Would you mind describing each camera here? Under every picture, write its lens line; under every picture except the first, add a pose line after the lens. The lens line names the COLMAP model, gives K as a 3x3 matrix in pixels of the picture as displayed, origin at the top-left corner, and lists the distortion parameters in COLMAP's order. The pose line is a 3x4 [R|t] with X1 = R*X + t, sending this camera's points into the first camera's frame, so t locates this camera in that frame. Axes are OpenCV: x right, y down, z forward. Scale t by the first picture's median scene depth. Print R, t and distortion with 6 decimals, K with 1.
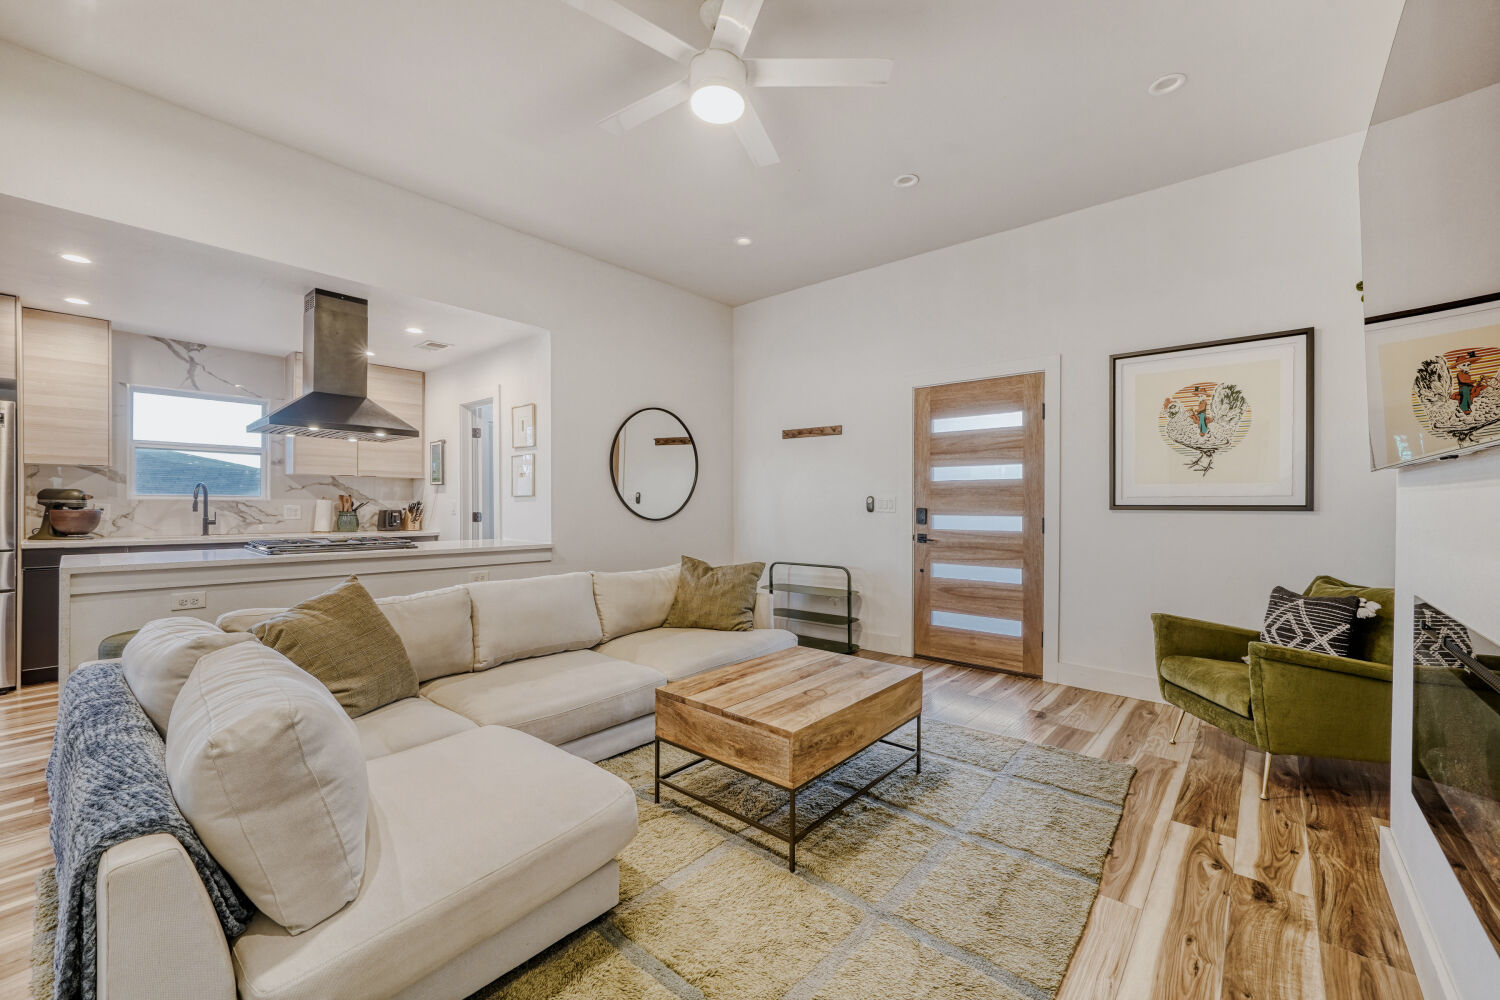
lens RADIAL K [[593.5, 0, 738.1], [0, 593.5, 505.2], [0, 0, 1]] dist [-0.006377, 0.000261]
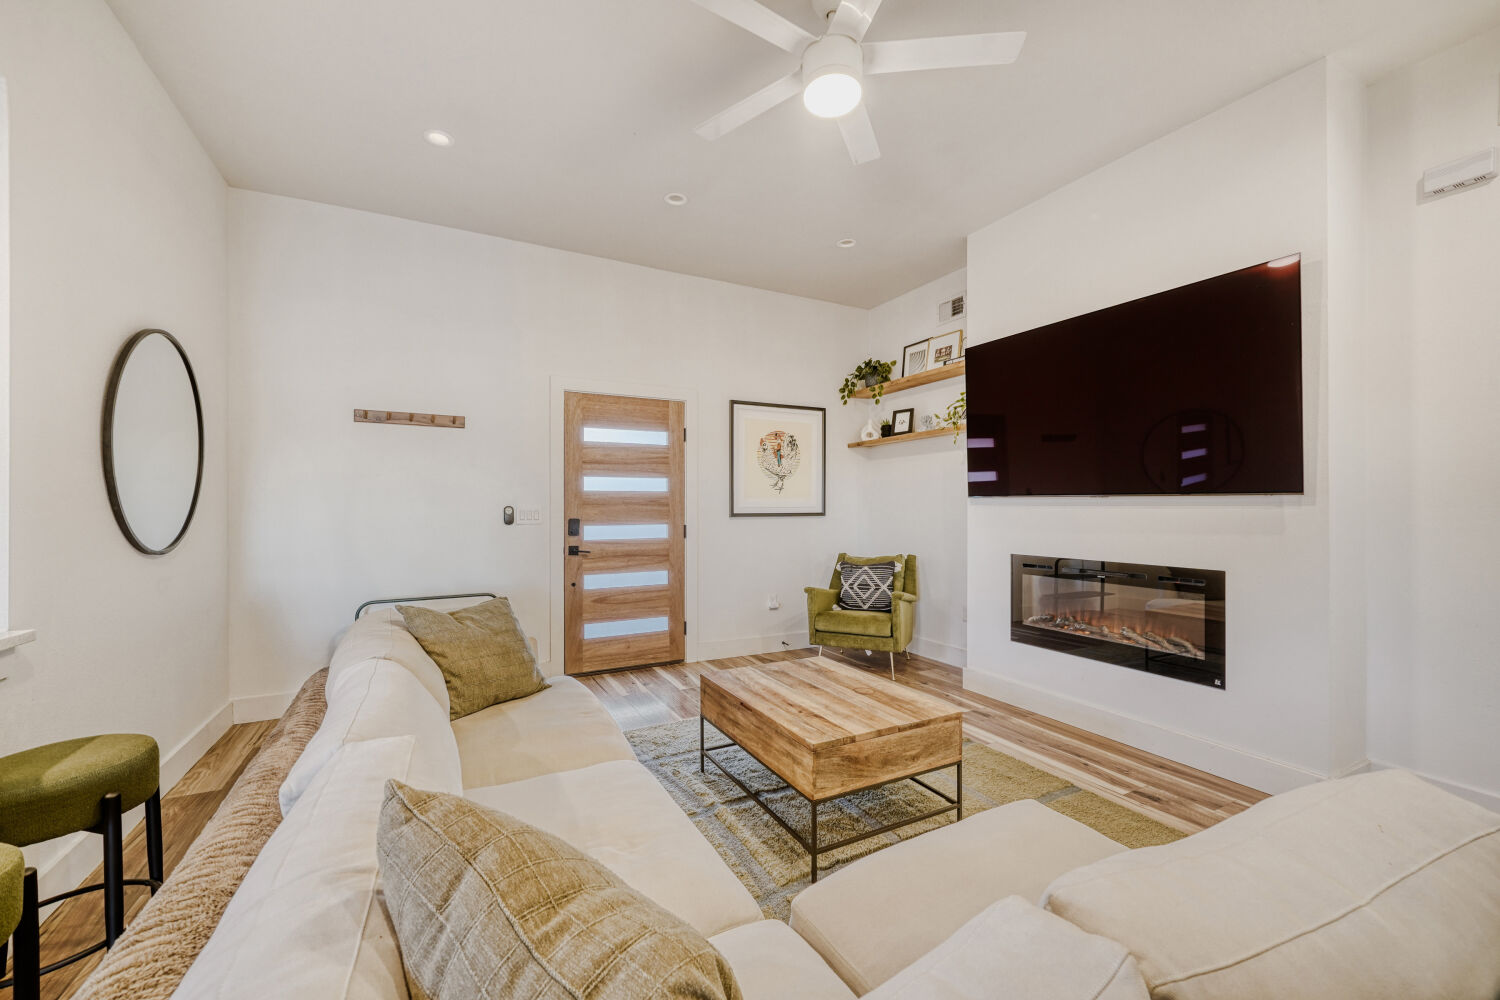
lens RADIAL K [[593.5, 0, 762.0], [0, 593.5, 504.7], [0, 0, 1]] dist [-0.006377, 0.000261]
pose [[0.358494, -0.001317, 0.933531, -0.520727], [0.006234, 0.999980, -0.000983, -0.016628], [-0.933511, 0.006172, 0.358495, 0.419774]]
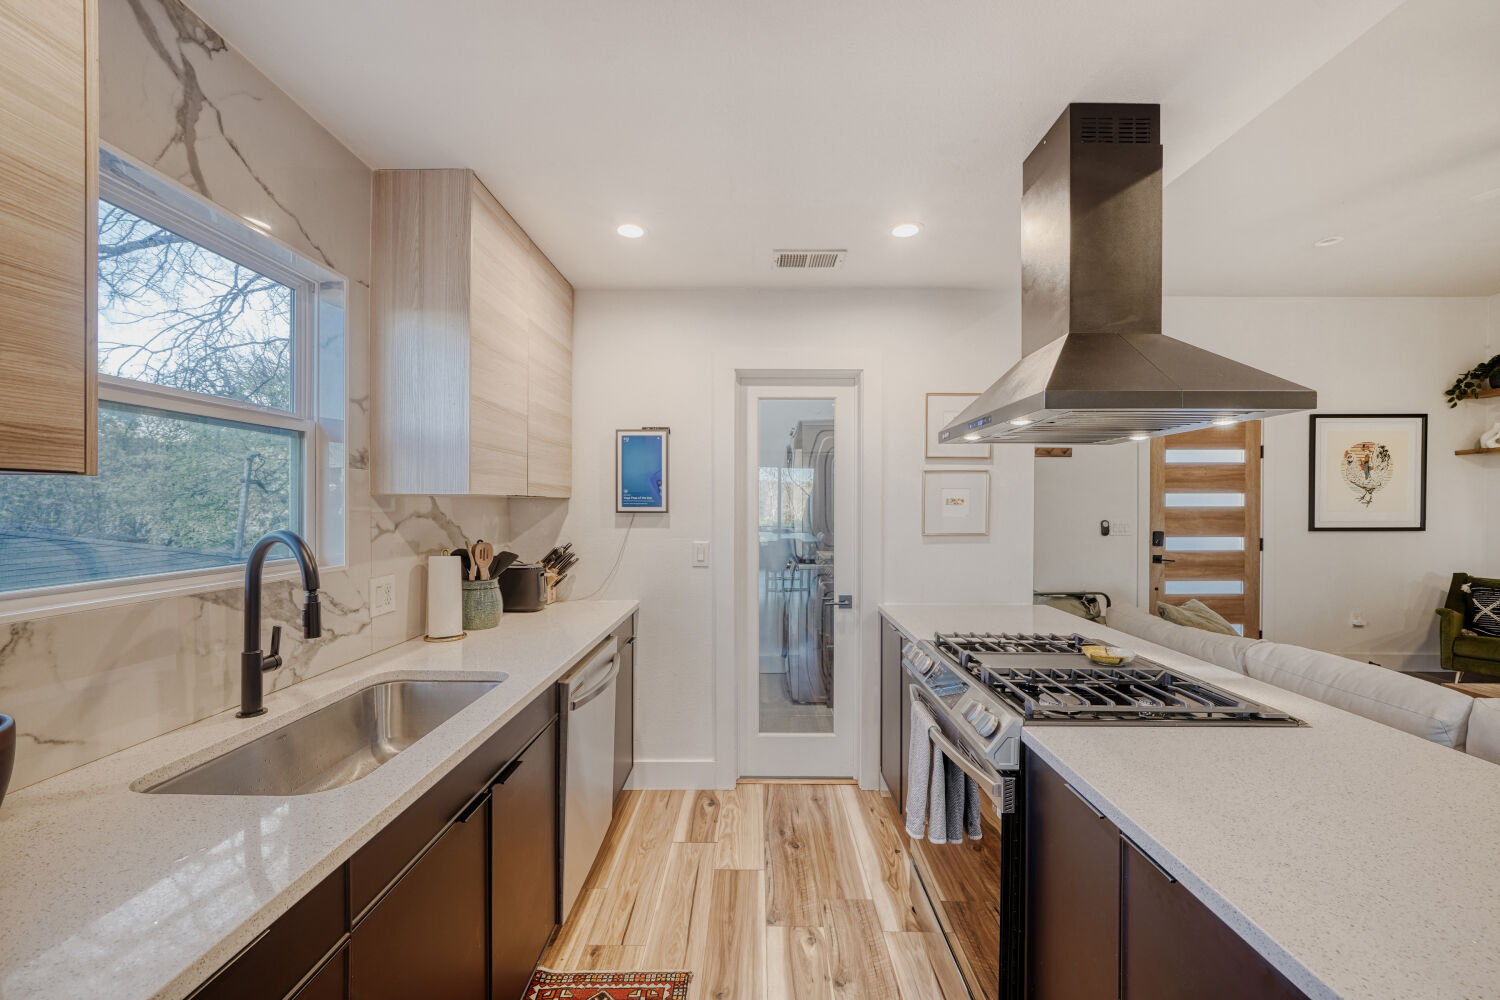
lens RADIAL K [[593.5, 0, 753.6], [0, 593.5, 506.4], [0, 0, 1]] dist [-0.006377, 0.000261]
pose [[0.759720, -0.008675, 0.650192, -1.056452], [0.006735, 0.999962, 0.005471, -0.057418], [-0.650215, 0.000223, 0.759750, 0.733361]]
